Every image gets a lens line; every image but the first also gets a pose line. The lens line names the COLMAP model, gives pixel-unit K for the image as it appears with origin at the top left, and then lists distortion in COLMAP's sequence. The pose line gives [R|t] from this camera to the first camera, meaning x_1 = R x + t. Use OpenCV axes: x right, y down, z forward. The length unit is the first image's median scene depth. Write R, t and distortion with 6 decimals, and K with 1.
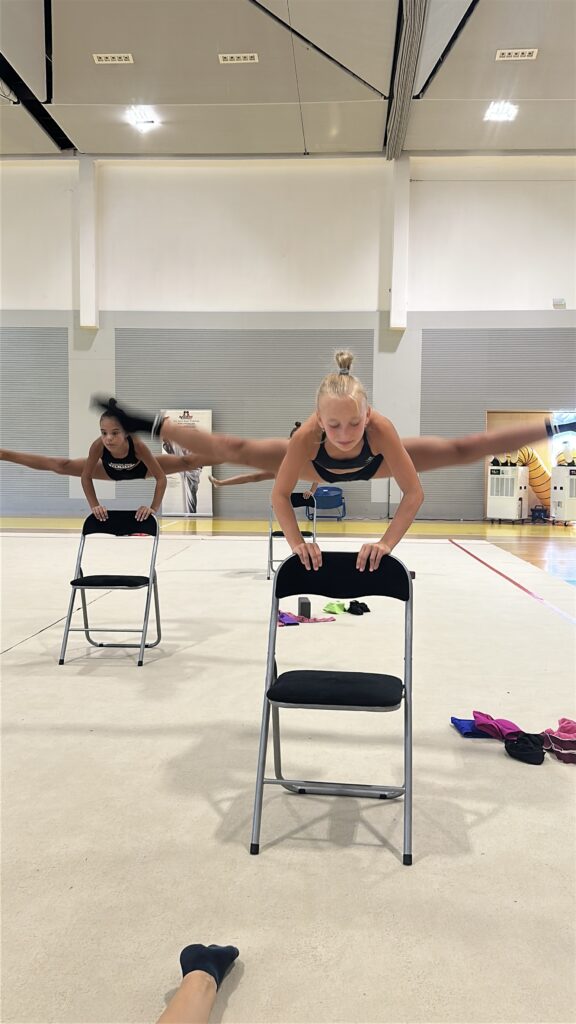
lens RADIAL K [[905.6, 0, 288.0], [0, 905.6, 512.0], [0, 0, 1]] dist [0.004282, 0.001429]
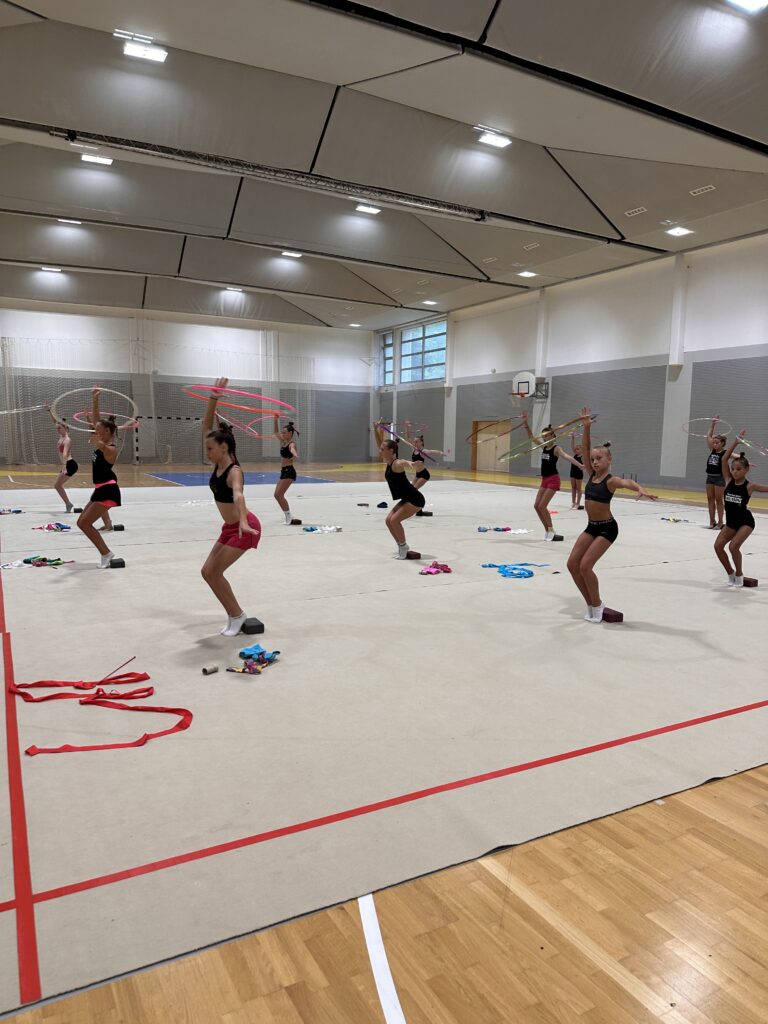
lens RADIAL K [[647.6, 0, 384.0], [0, 647.6, 512.0], [0, 0, 1]] dist [0.000262, 0.002340]
pose [[0.591535, 0.090457, -0.801189, 0.631813], [-0.068283, 0.995737, 0.062007, 0.010787], [0.803382, 0.018028, 0.595190, -0.048858]]
